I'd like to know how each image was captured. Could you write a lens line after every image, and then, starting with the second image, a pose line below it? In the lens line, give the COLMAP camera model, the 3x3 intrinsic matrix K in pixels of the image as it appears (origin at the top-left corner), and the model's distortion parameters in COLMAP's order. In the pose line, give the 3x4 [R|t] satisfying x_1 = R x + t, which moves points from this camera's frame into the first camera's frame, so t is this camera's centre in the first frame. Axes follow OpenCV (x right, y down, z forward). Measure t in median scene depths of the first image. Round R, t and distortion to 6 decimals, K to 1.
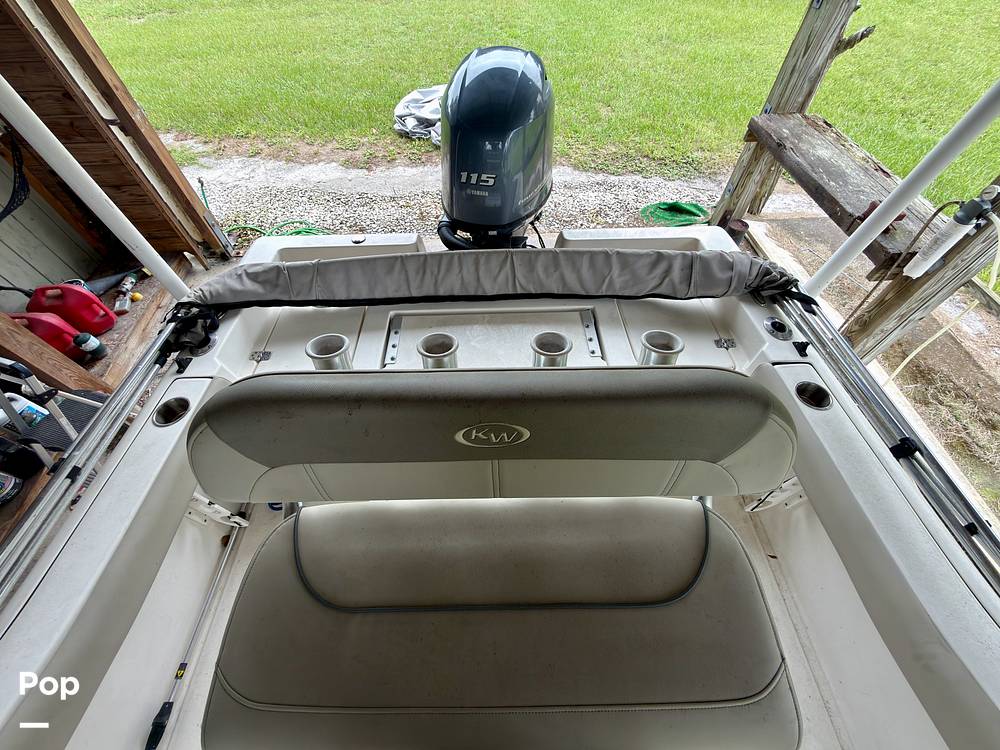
lens RADIAL K [[391.9, 0, 505.5], [0, 391.9, 374.2], [0, 0, 1]] dist [0.000589, -0.000005]
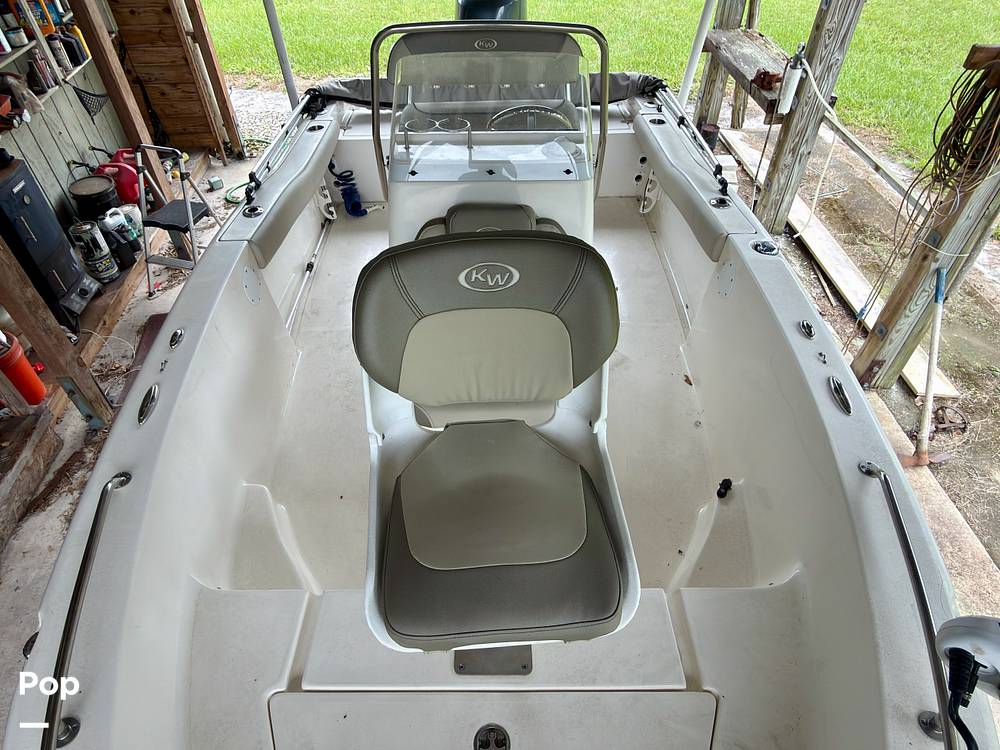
lens RADIAL K [[603.3, 0, 500.0], [0, 603.3, 375.0], [0, 0, 1]] dist [-0.000401, 0.001040]
pose [[0.999949, 0.003675, -0.009368, 0.029559], [-0.005167, 0.986352, -0.164569, 0.761899], [0.008635, 0.164609, 0.986321, -0.727677]]
